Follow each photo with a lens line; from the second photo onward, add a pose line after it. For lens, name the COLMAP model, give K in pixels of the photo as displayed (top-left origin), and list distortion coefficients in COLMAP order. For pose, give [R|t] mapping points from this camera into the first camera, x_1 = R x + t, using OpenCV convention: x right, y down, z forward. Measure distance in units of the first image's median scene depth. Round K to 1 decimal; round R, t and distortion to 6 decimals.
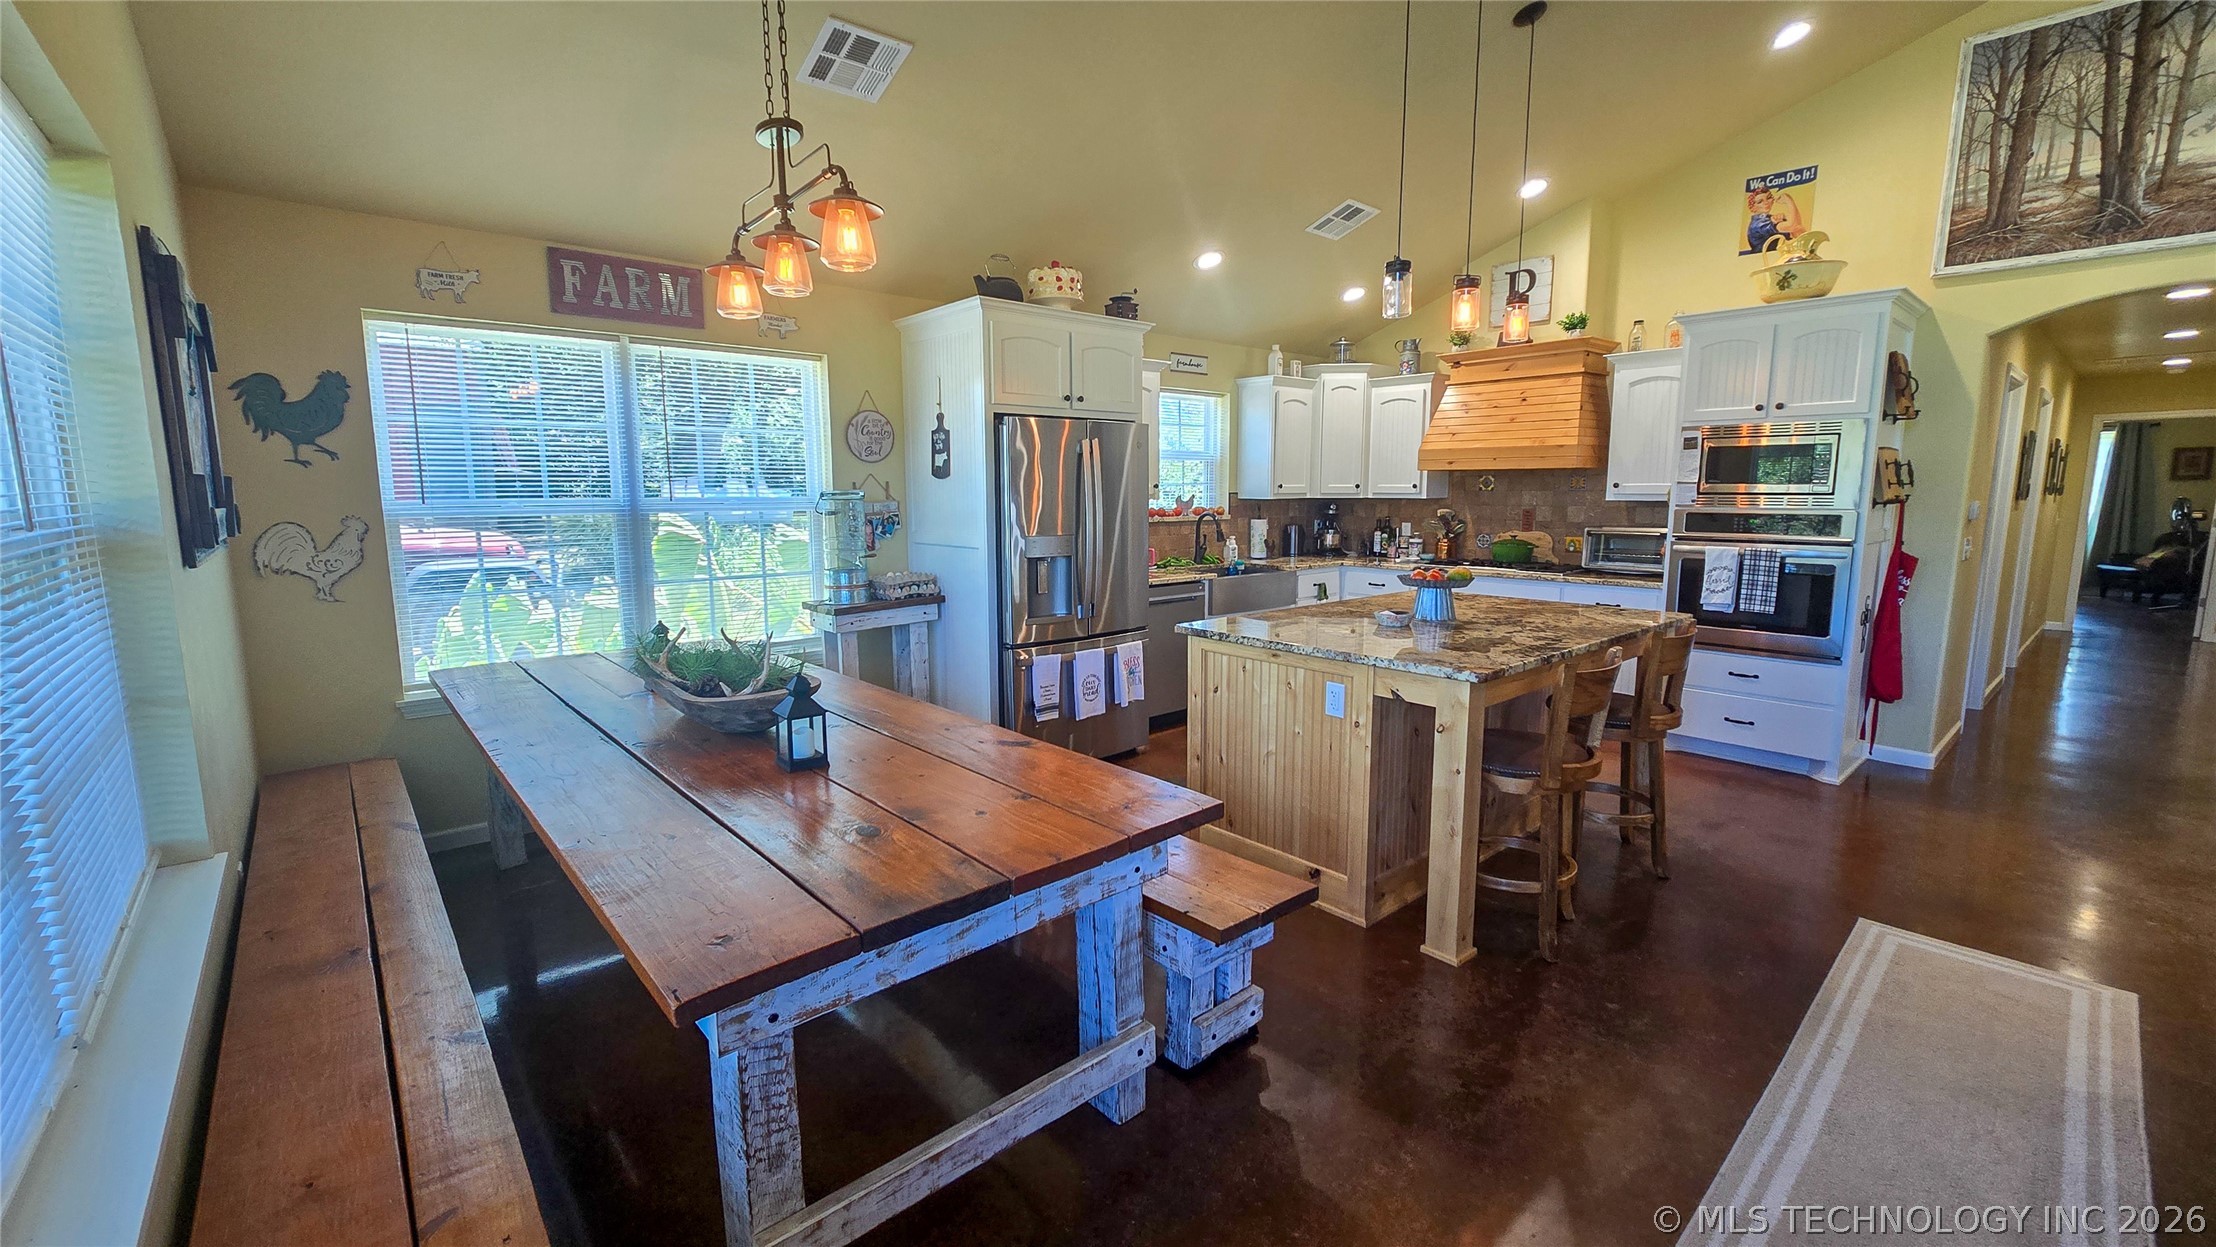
lens RADIAL K [[904.2, 0, 1101.9], [0, 904.2, 609.4], [0, 0, 1]] dist [-0.002650, 0.001493]
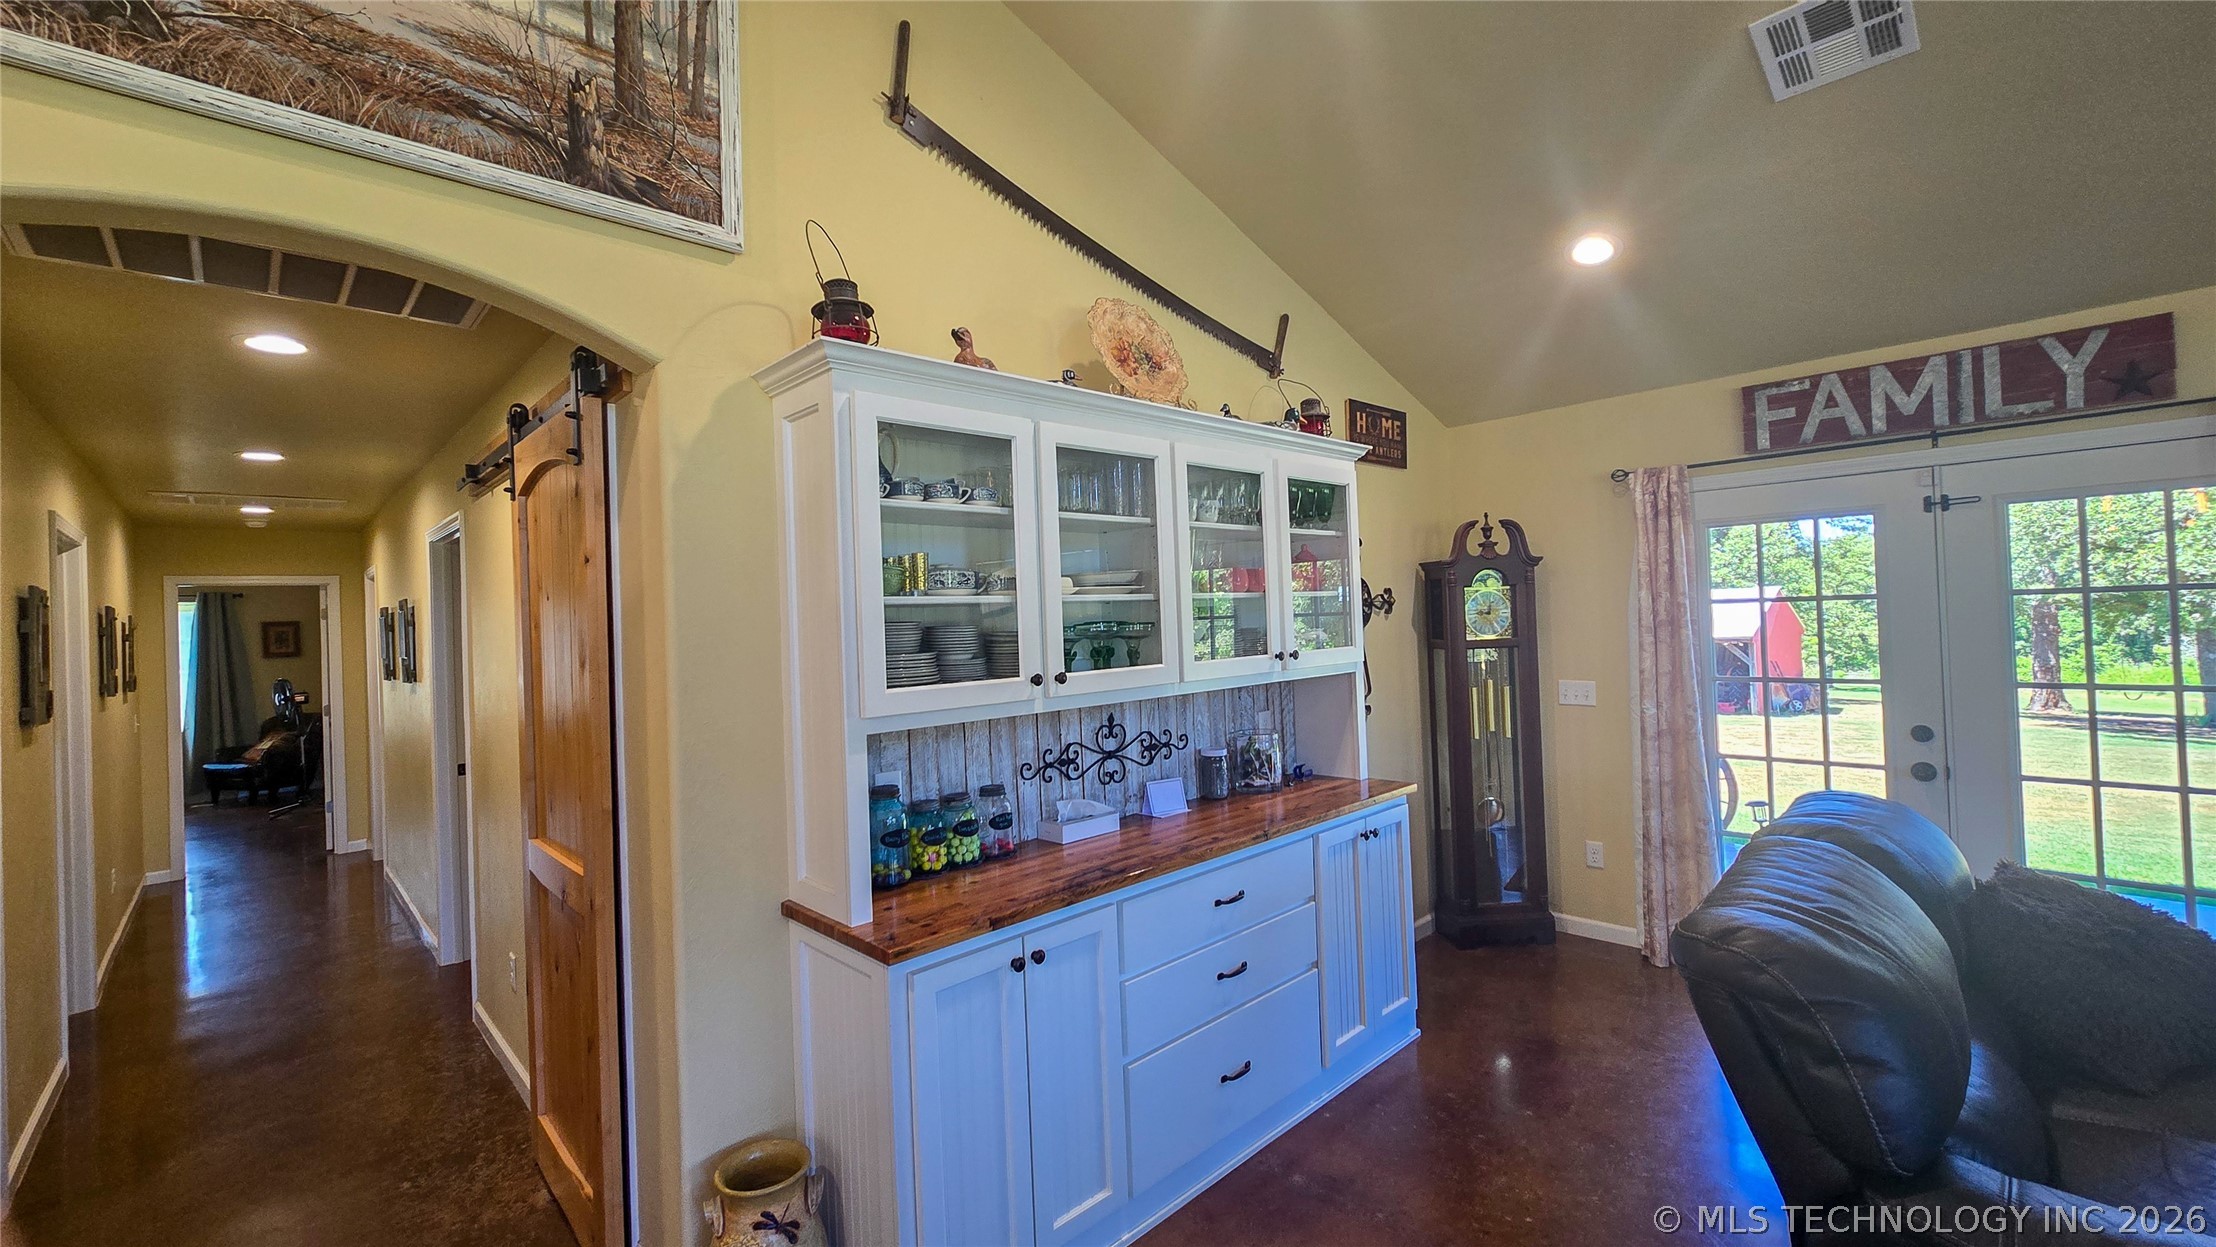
lens RADIAL K [[904.2, 0, 1107.2], [0, 904.2, 607.2], [0, 0, 1]] dist [-0.002650, 0.001493]
pose [[-0.052198, 0.018550, 0.998464, 0.536881], [0.173799, 0.984738, -0.009209, -0.084887], [-0.983397, 0.173052, -0.054625, 0.478436]]
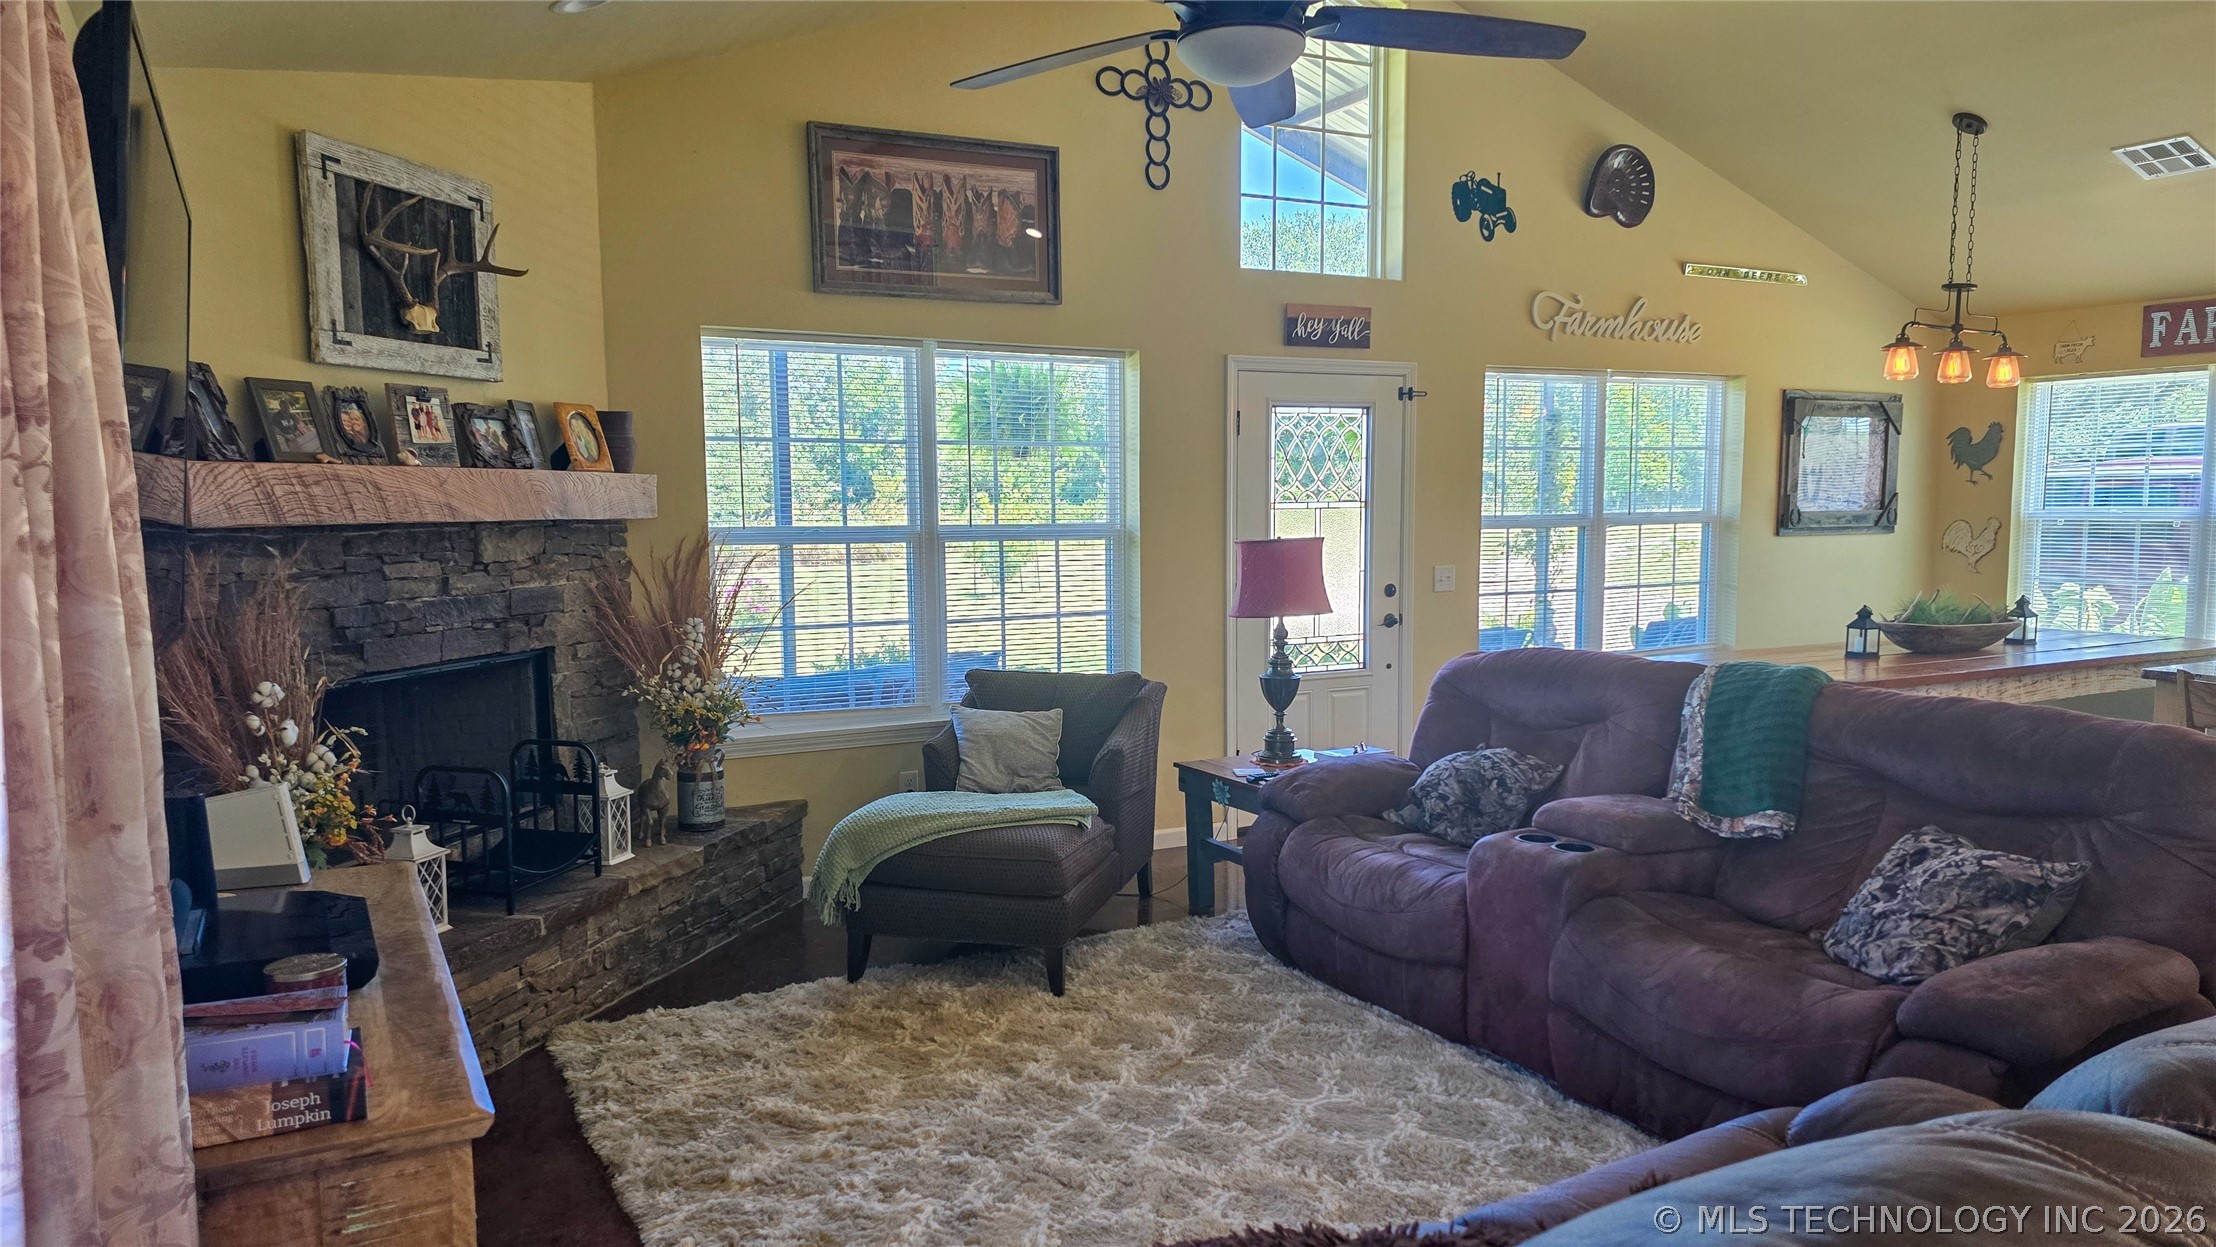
lens RADIAL K [[1472.8, 0, 1098.9], [0, 1472.8, 654.9], [0, 0, 1]] dist [0.061156, -0.052804]
pose [[-0.215528, 0.106960, -0.970622, 1.158276], [-0.124406, 0.982876, 0.135935, -0.018777], [0.968541, 0.150049, -0.198530, 0.054057]]
